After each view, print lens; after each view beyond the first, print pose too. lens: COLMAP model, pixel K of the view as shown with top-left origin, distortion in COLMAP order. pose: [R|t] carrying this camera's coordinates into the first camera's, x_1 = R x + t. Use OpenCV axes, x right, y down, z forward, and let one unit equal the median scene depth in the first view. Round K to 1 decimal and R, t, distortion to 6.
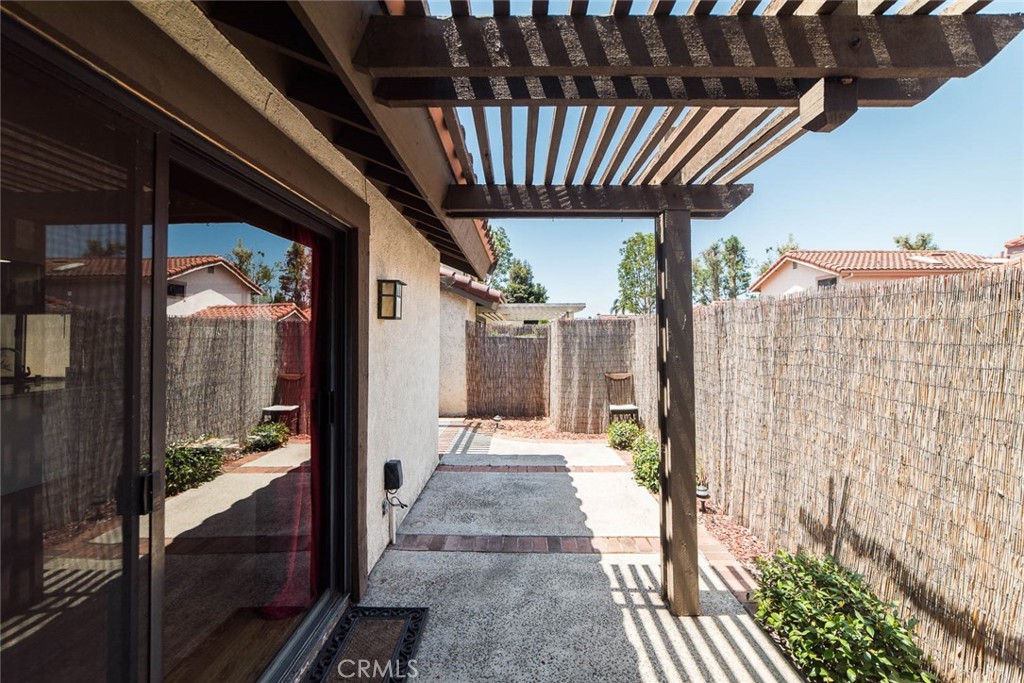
lens RADIAL K [[403.3, 0, 513.6], [0, 403.3, 336.7], [0, 0, 1]] dist [-0.014735, 0.005602]
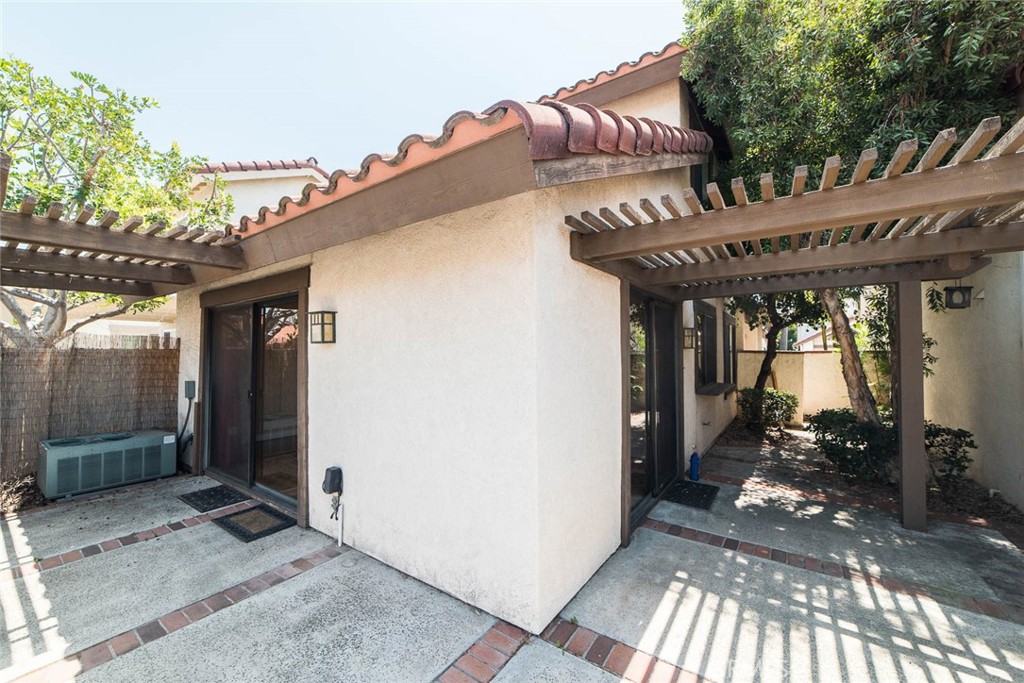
lens RADIAL K [[403.3, 0, 508.8], [0, 403.3, 342.7], [0, 0, 1]] dist [-0.014735, 0.005602]
pose [[-0.572208, -0.009172, -0.820057, 0.370629], [0.007967, 0.999828, -0.016741, -0.021591], [0.820070, -0.016113, -0.572036, 2.179271]]
